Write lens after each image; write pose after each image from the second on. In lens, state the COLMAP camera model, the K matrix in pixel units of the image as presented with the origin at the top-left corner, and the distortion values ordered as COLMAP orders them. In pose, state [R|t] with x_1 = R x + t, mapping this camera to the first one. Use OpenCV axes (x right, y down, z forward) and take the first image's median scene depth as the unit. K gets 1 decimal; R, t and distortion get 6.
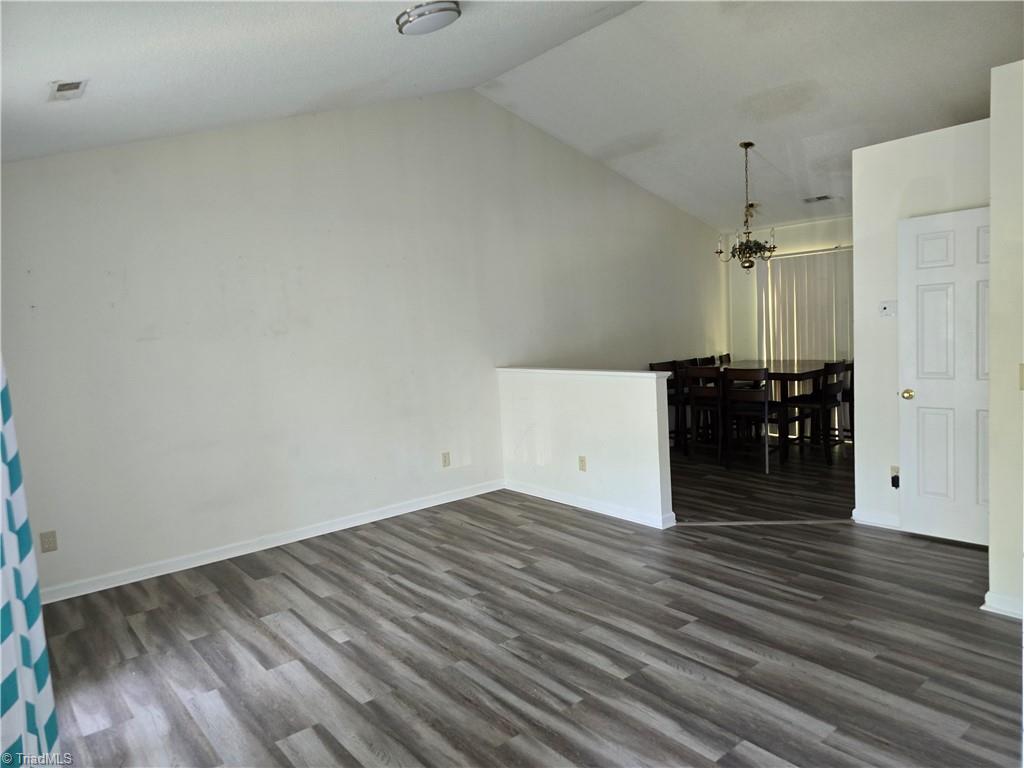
lens RADIAL K [[674.0, 0, 513.1], [0, 674.0, 378.3], [0, 0, 1]] dist [0.059190, -0.047112]
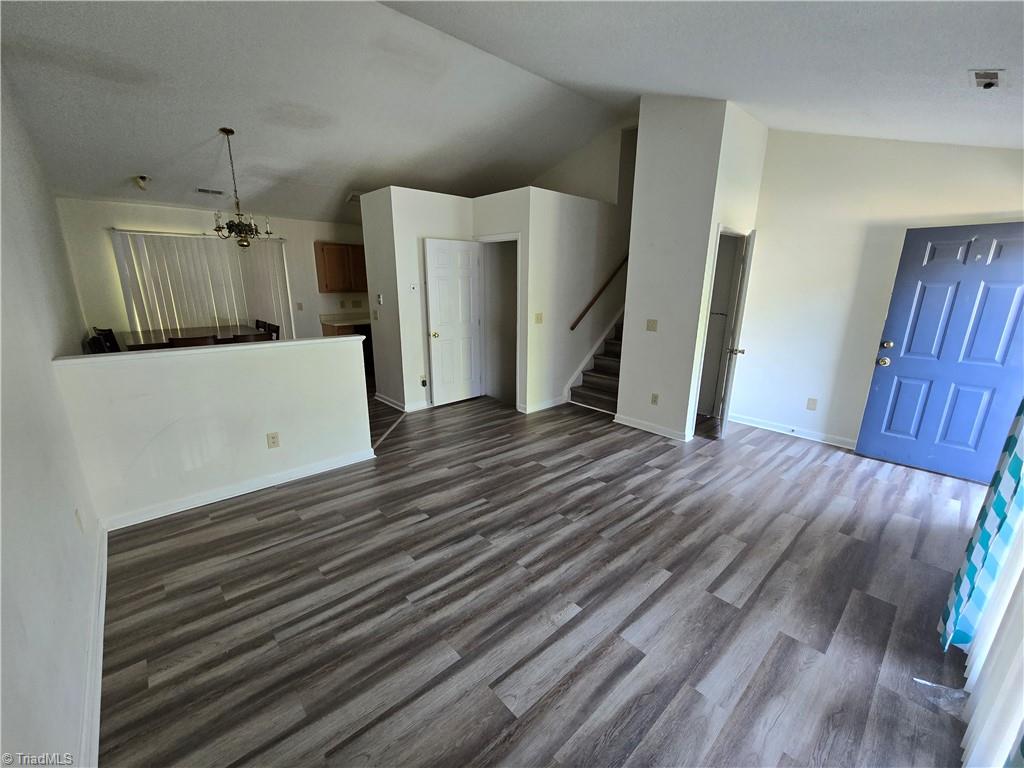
lens RADIAL K [[417.3, 0, 513.6], [0, 417.3, 392.7], [0, 0, 1]] dist [-0.001314, -0.000232]
pose [[-0.044605, -0.211539, 0.976351, -0.709680], [0.077777, 0.973622, 0.214501, -0.062056], [-0.995972, 0.085505, -0.026976, 0.978108]]
